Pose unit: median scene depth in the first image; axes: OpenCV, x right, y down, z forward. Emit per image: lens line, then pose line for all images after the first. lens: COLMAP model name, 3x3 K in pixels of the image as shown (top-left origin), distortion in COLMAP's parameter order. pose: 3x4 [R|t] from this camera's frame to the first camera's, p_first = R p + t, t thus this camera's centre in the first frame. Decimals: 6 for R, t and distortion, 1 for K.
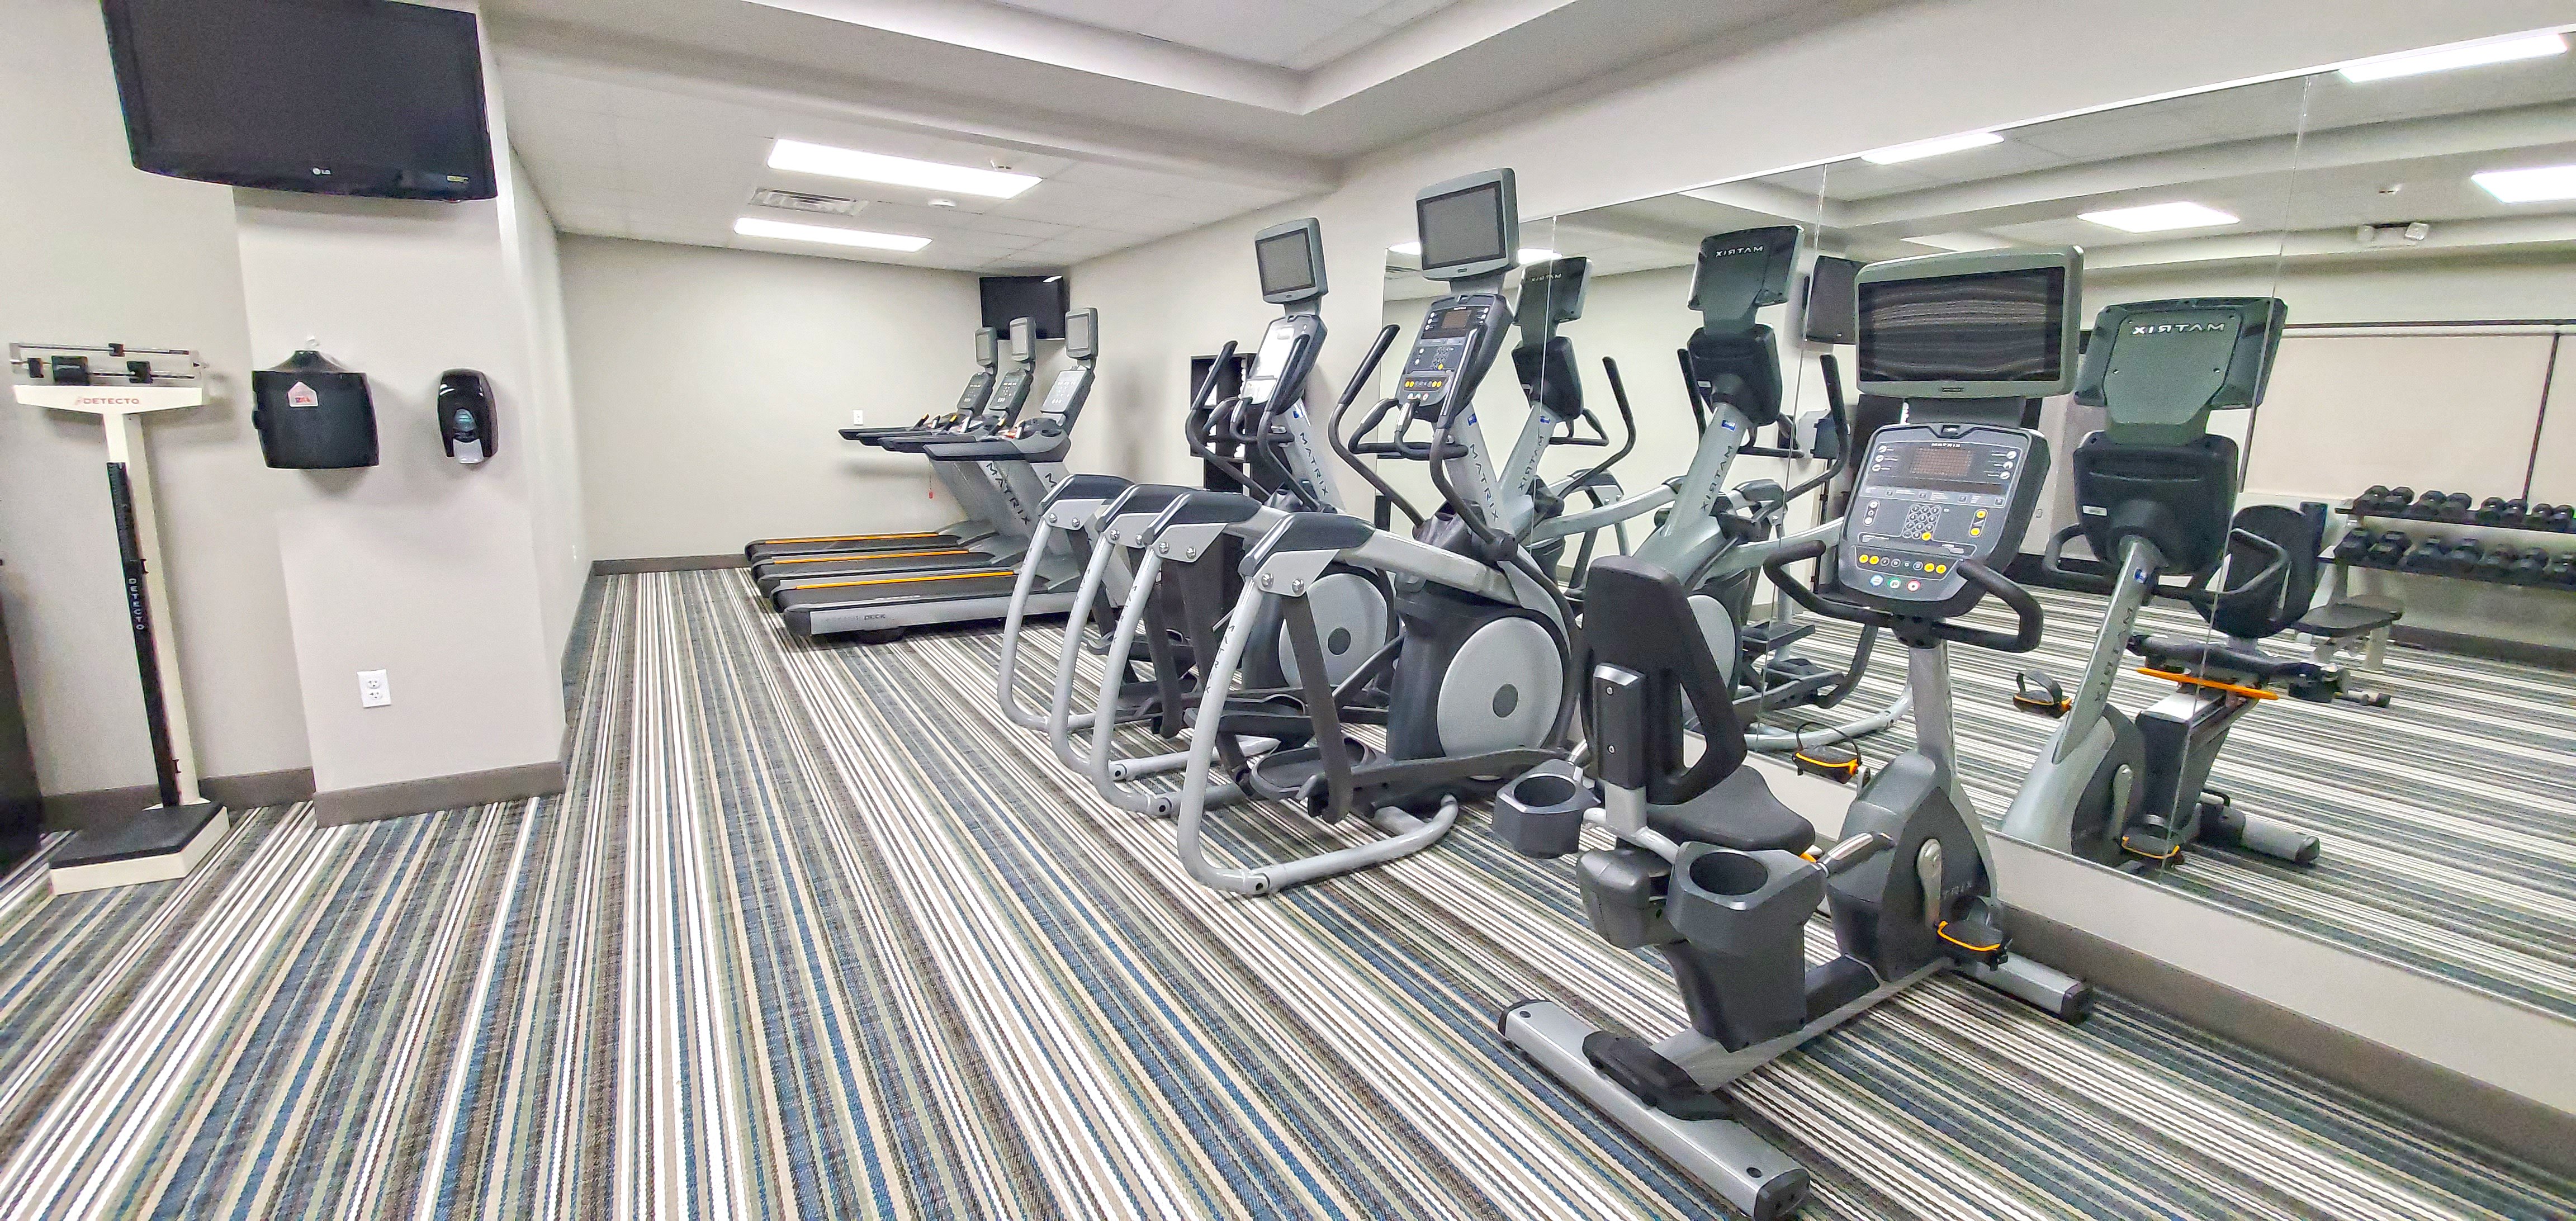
lens RADIAL K [[1018.6, 0, 1285.8], [0, 1018.6, 604.6], [0, 0, 1]] dist [-0.000827, -0.000157]
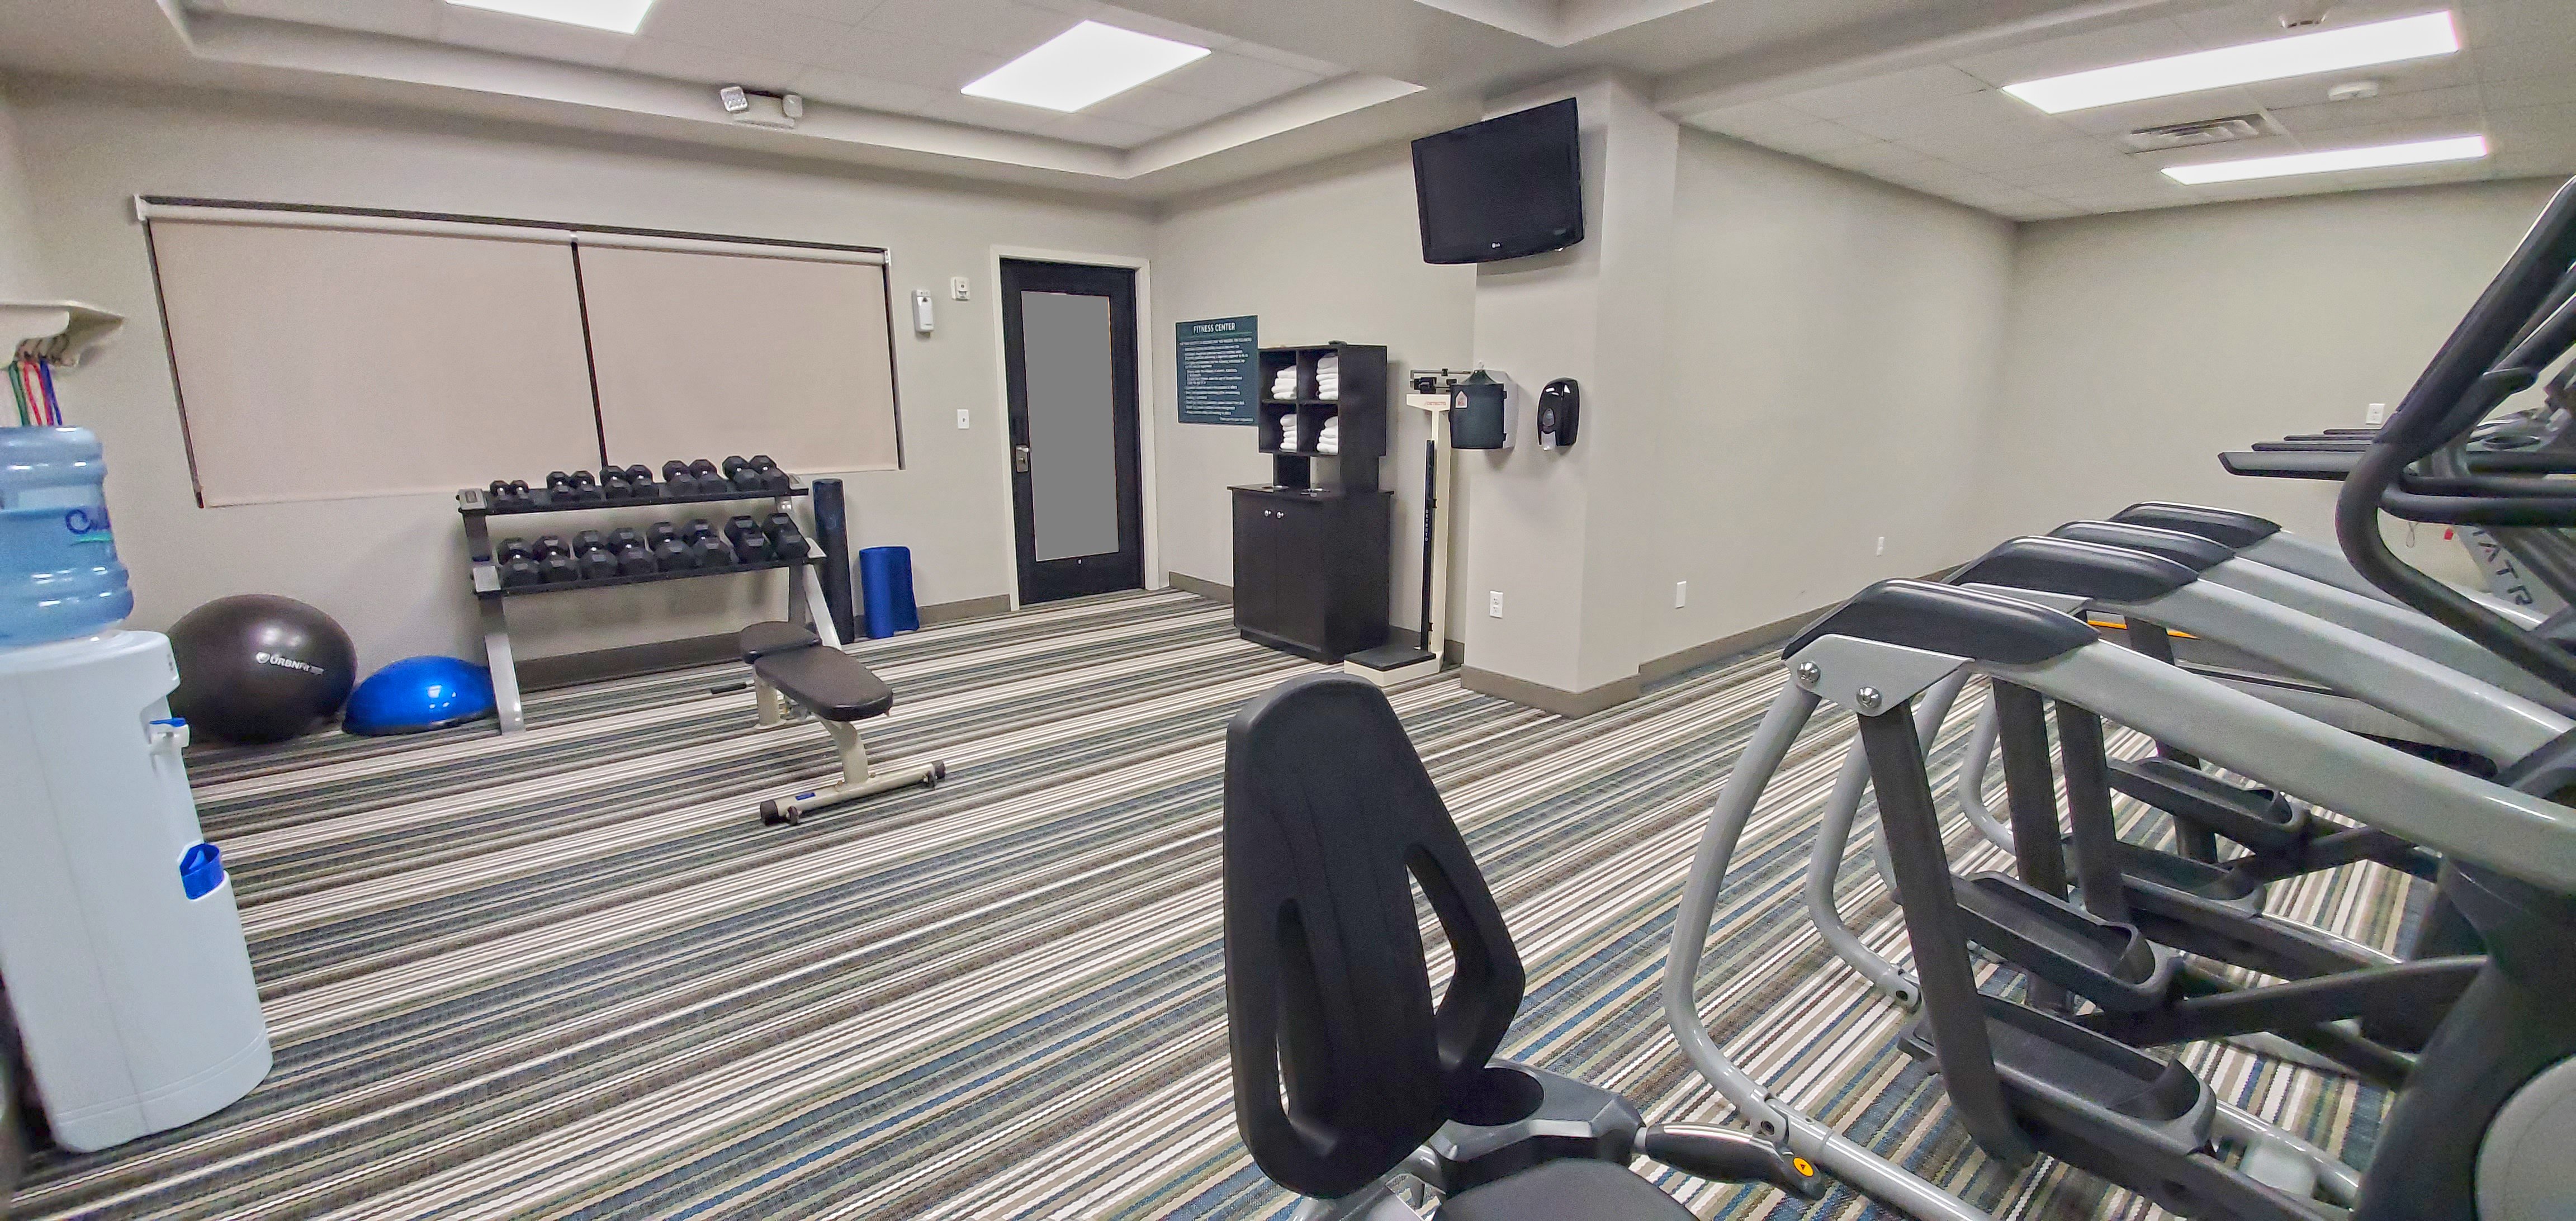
lens RADIAL K [[1018.6, 0, 1285.8], [0, 1018.6, 604.6], [0, 0, 1]] dist [-0.000827, -0.000157]
pose [[0.132632, 0.181090, -0.974482, 0.468742], [-0.180927, 0.971073, 0.155831, -0.088106], [0.974512, 0.155642, 0.161559, 0.494298]]
